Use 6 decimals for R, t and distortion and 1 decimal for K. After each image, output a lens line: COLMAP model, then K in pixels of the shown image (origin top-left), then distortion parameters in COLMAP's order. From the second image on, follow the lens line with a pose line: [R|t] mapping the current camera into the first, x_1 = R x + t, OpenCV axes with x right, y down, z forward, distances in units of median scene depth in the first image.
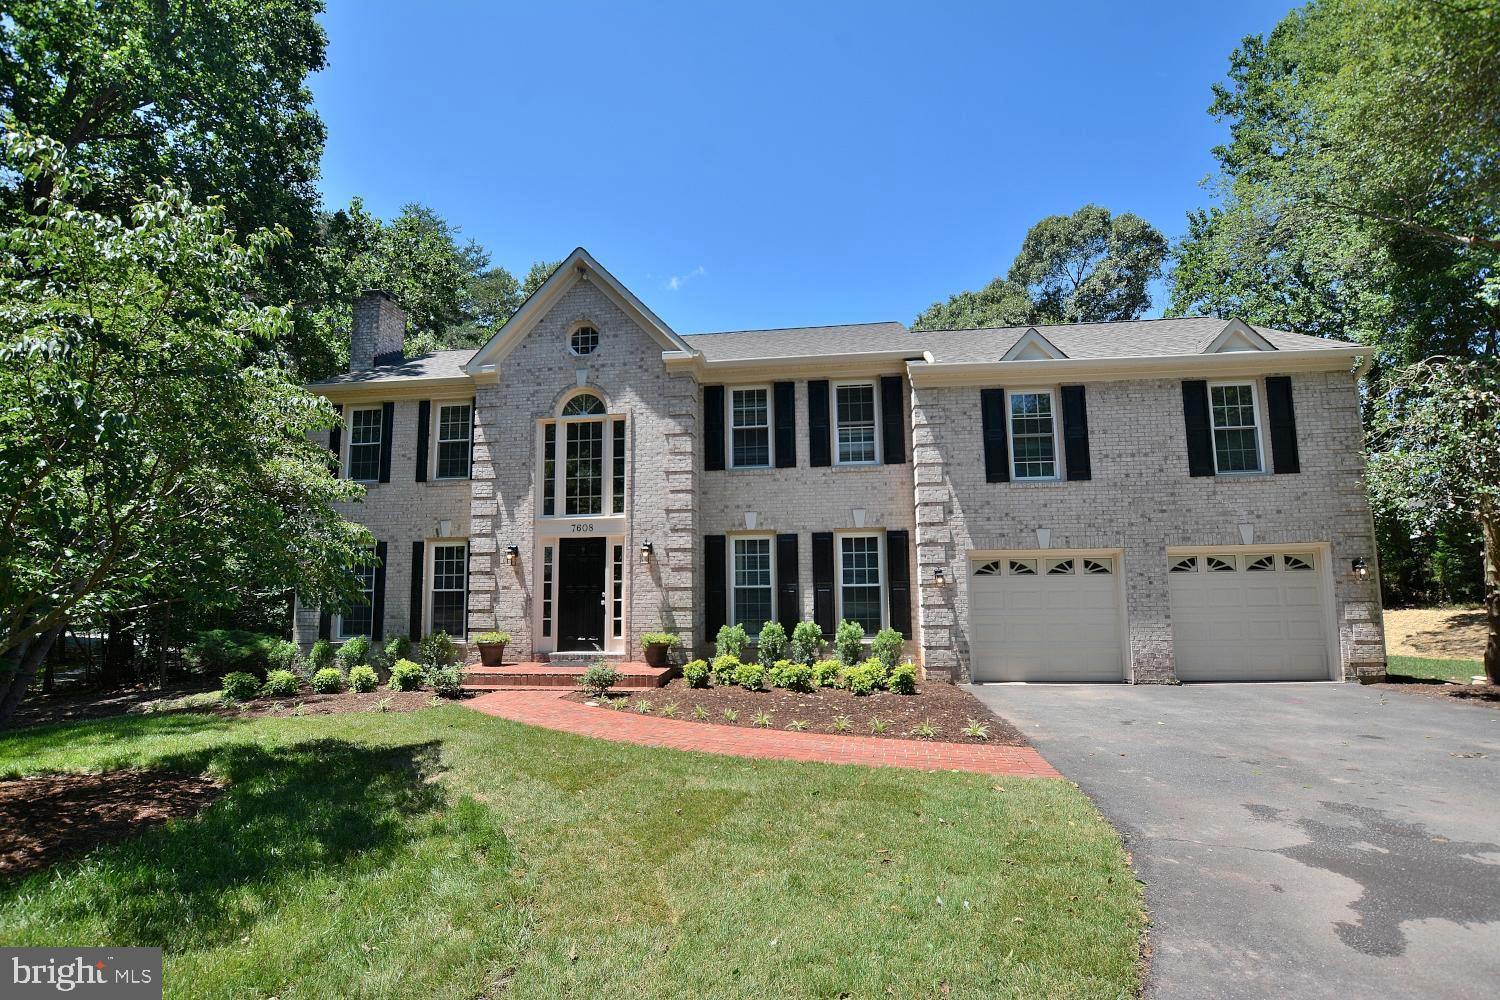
lens RADIAL K [[669.3, 0, 748.8], [0, 669.3, 491.0], [0, 0, 1]] dist [-0.003401, -0.000227]
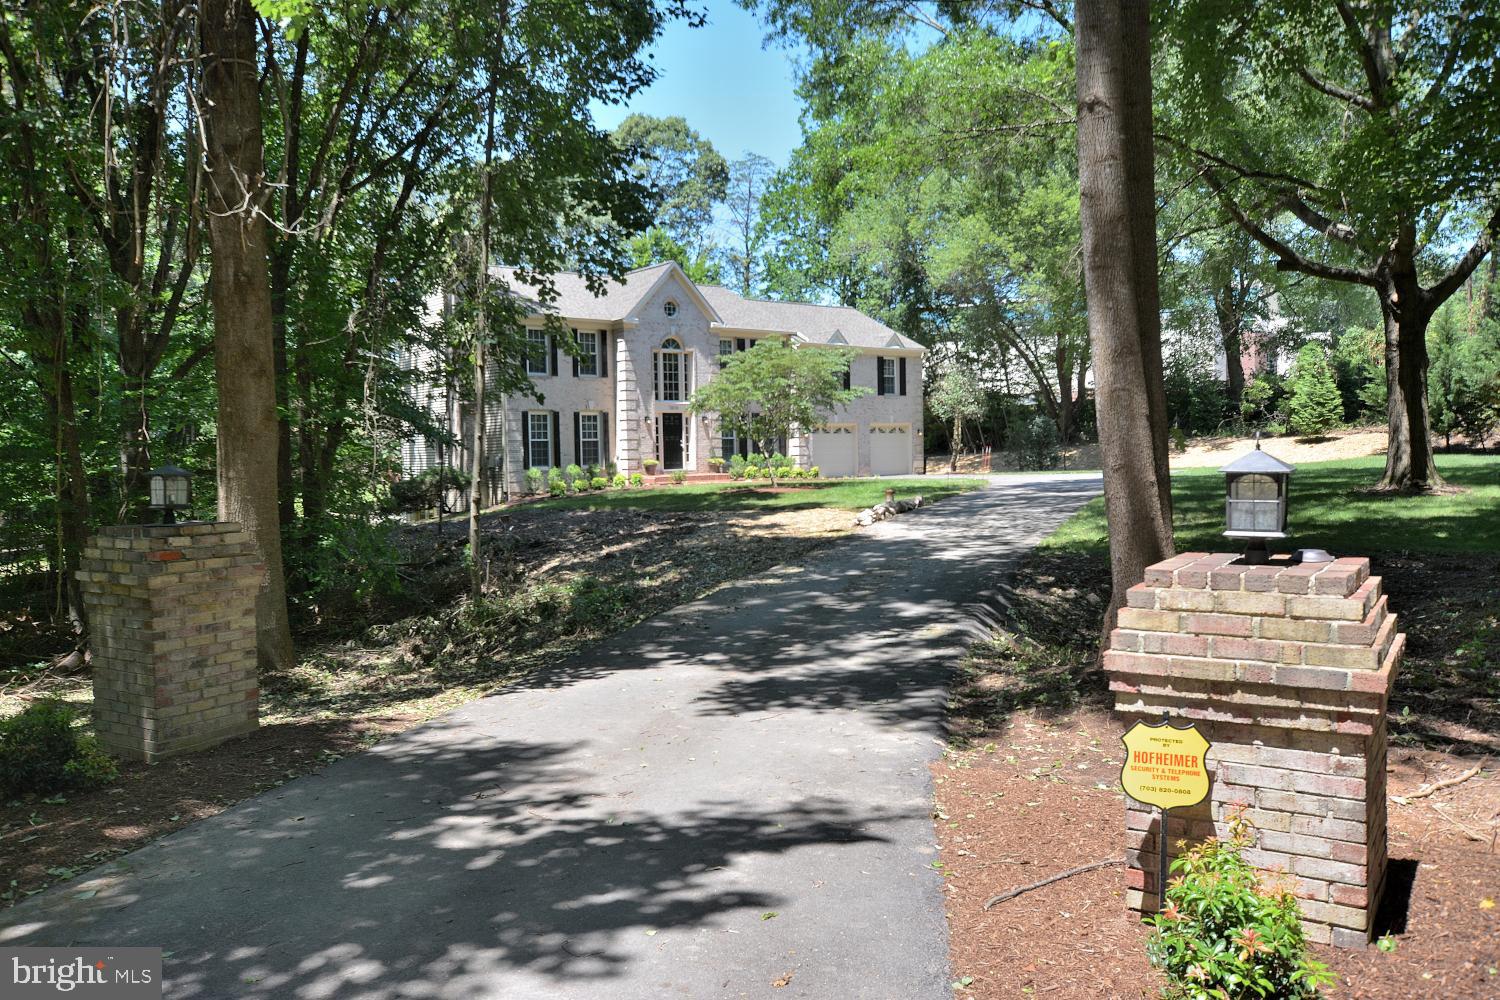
lens RADIAL K [[1165.8, 0, 749.9], [0, 1165.8, 501.0], [0, 0, 1]] dist [0.001850, 0.000074]
pose [[0.700892, -0.026497, 0.712775, -2.558153], [-0.071673, 0.991635, 0.107342, -0.057918], [-0.709657, -0.126322, 0.693131, -1.588184]]
